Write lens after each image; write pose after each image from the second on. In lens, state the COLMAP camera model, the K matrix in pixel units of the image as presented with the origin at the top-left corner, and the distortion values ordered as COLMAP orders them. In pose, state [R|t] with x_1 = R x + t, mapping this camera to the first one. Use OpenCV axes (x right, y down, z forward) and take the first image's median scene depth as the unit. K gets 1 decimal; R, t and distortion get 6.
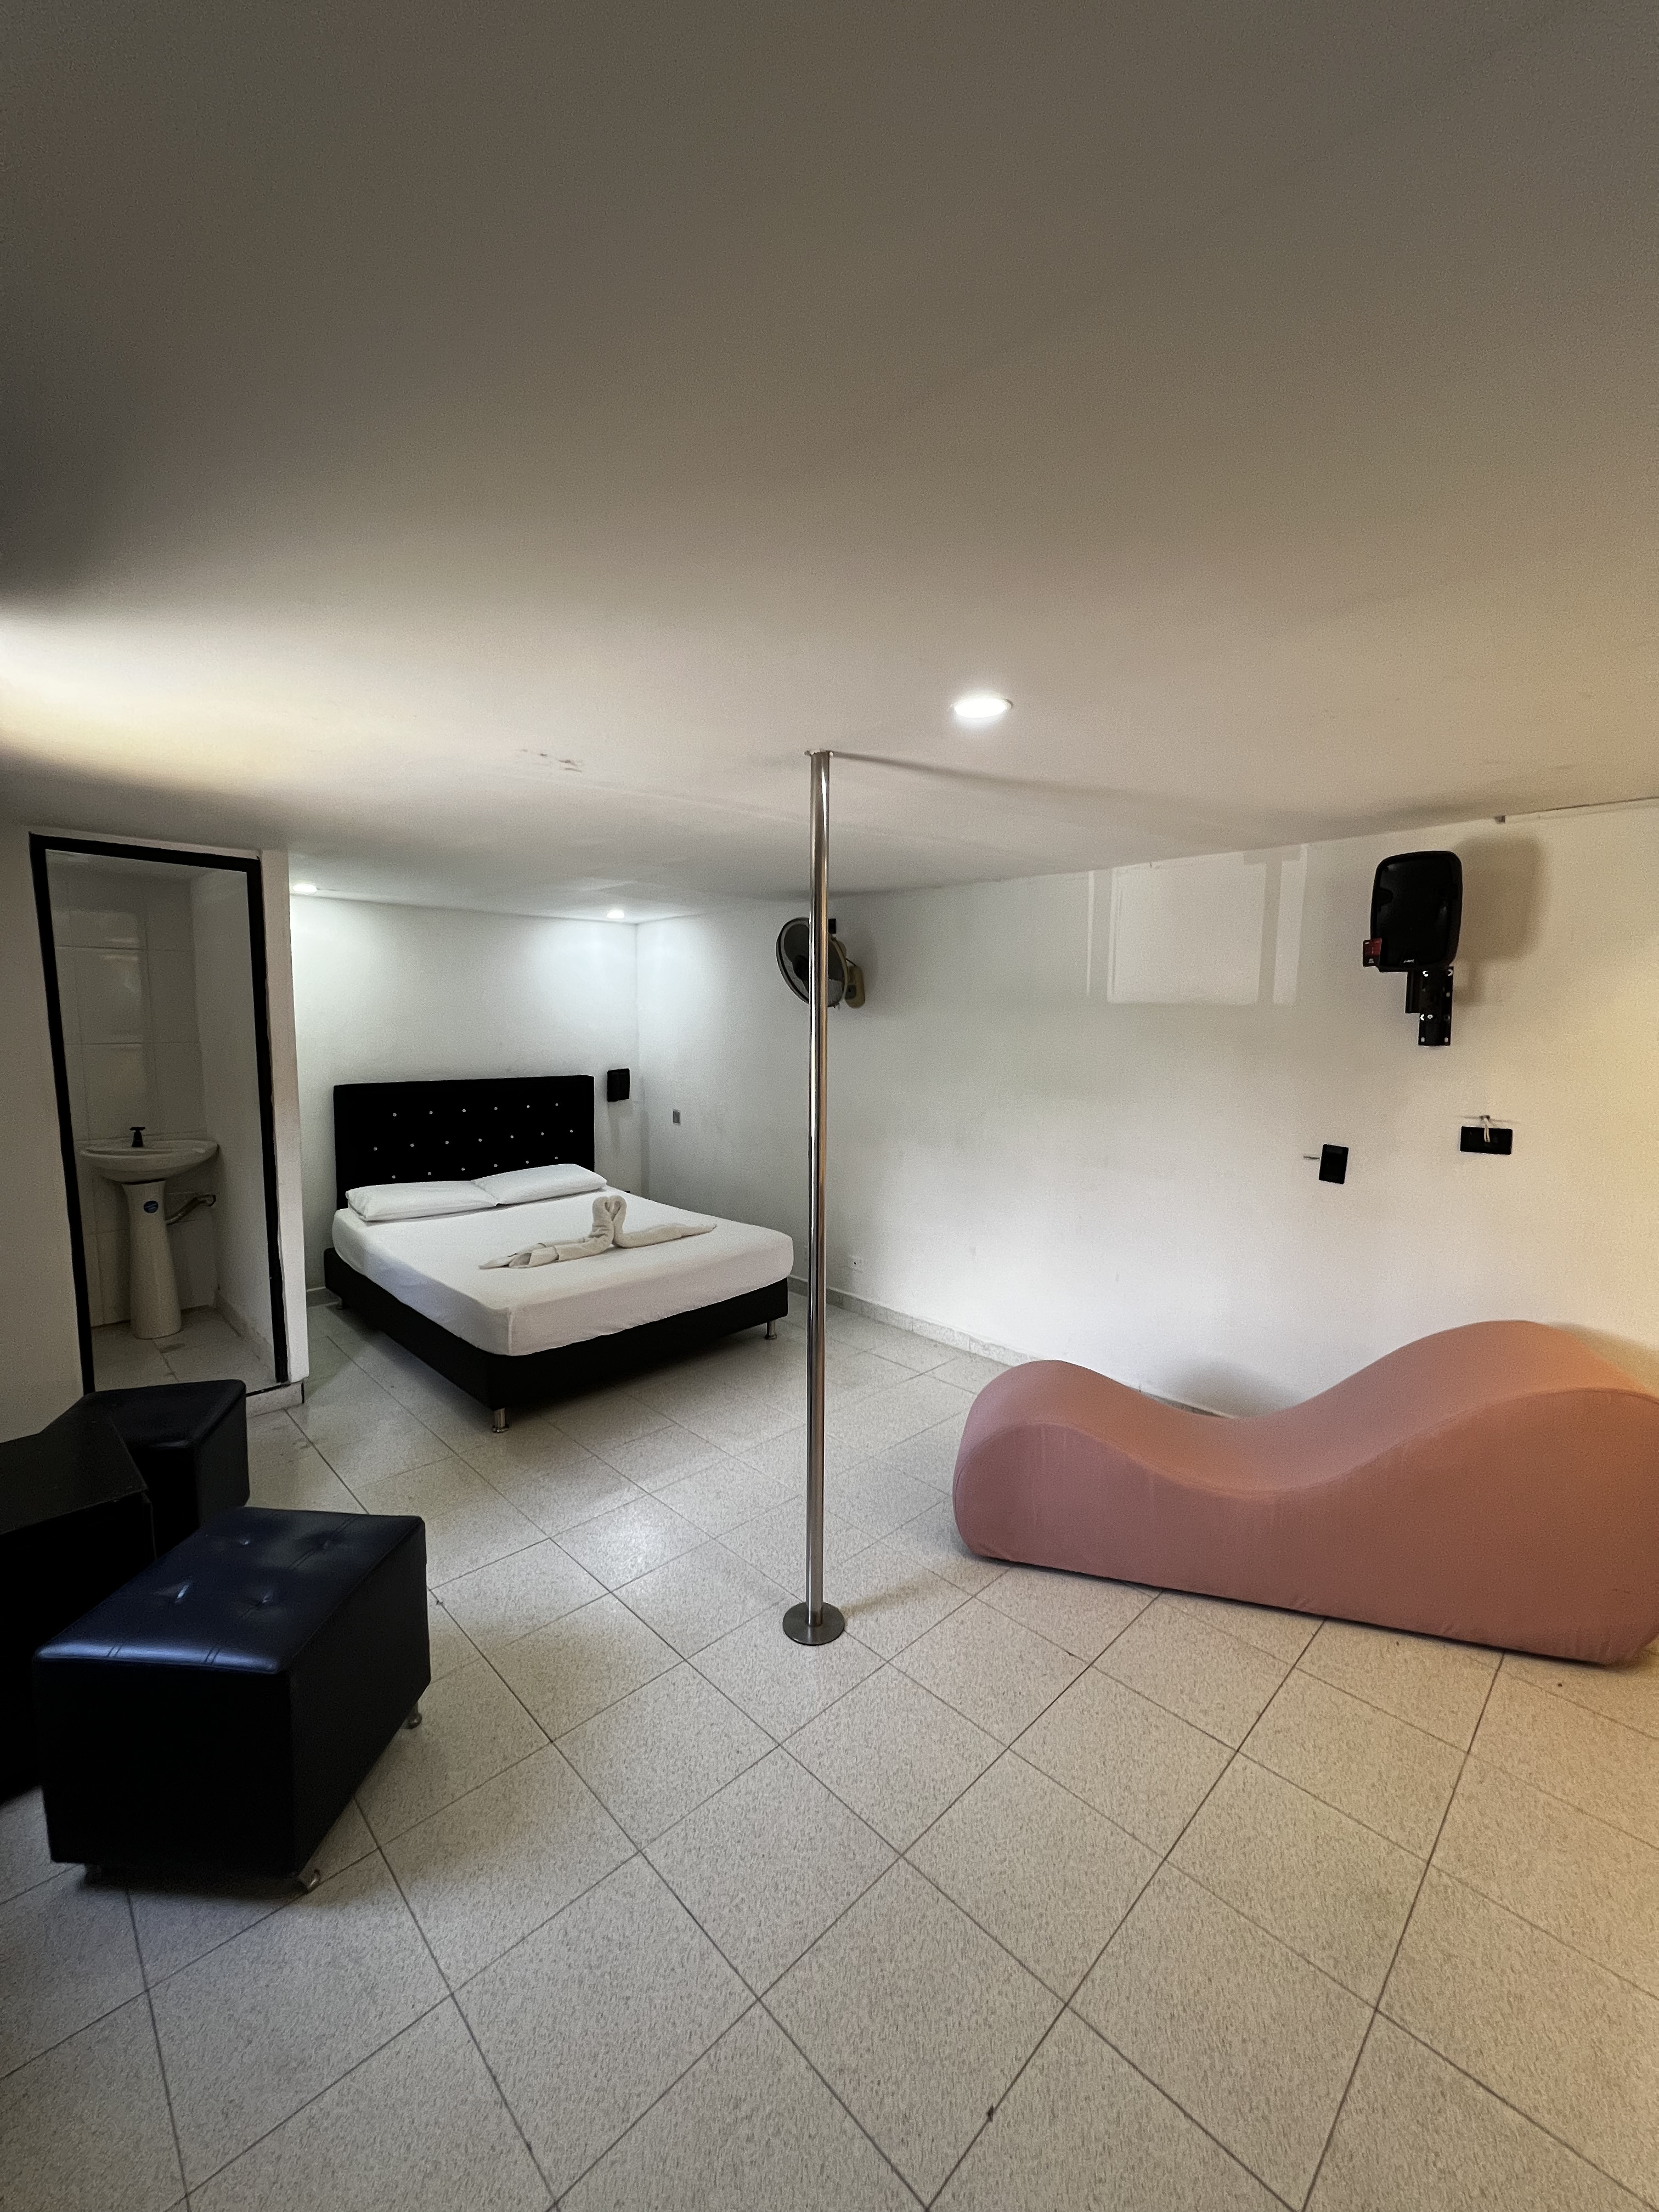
lens RADIAL K [[883.7, 0, 835.6], [0, 883.7, 1106.9], [0, 0, 1]] dist [-0.001554, 0.000818]
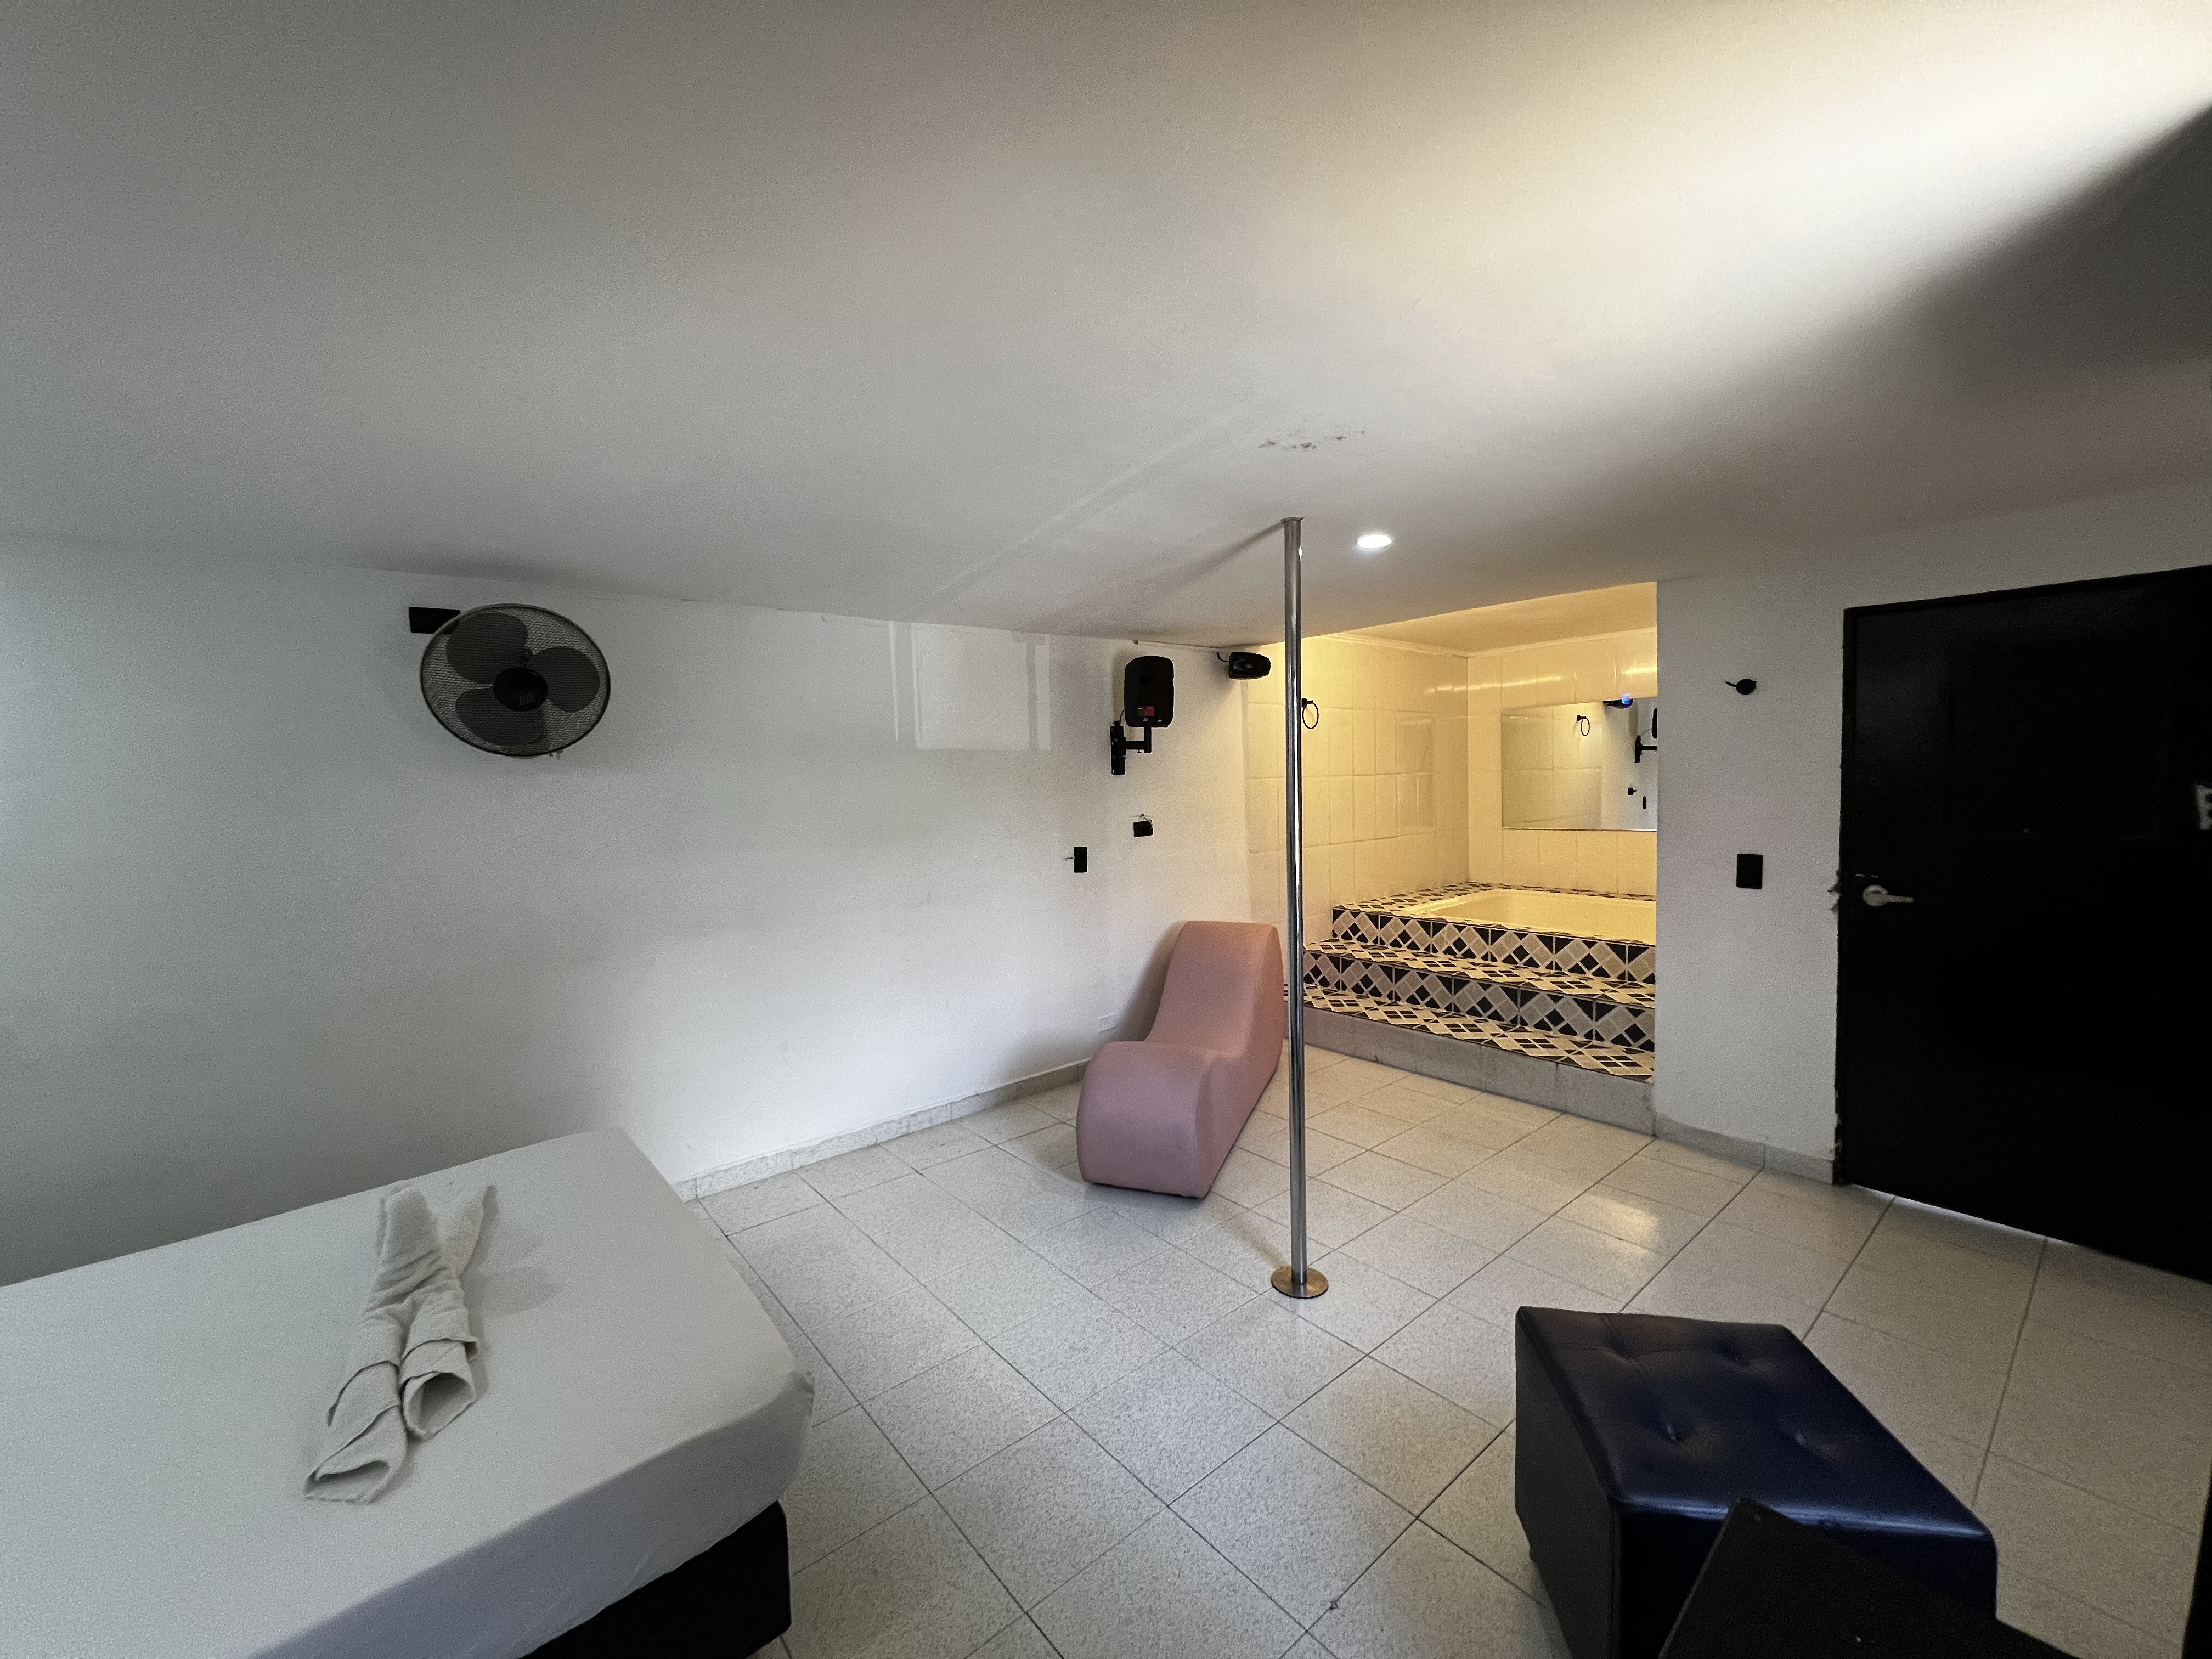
lens RADIAL K [[883.7, 0, 1103.7], [0, 883.7, 829.6], [0, 0, 1]] dist [-0.001554, 0.000818]
pose [[0.087849, -0.072149, 0.993518, -0.817368], [0.138858, 0.988523, 0.059508, -0.061116], [-0.986408, 0.132730, 0.096860, 0.775721]]
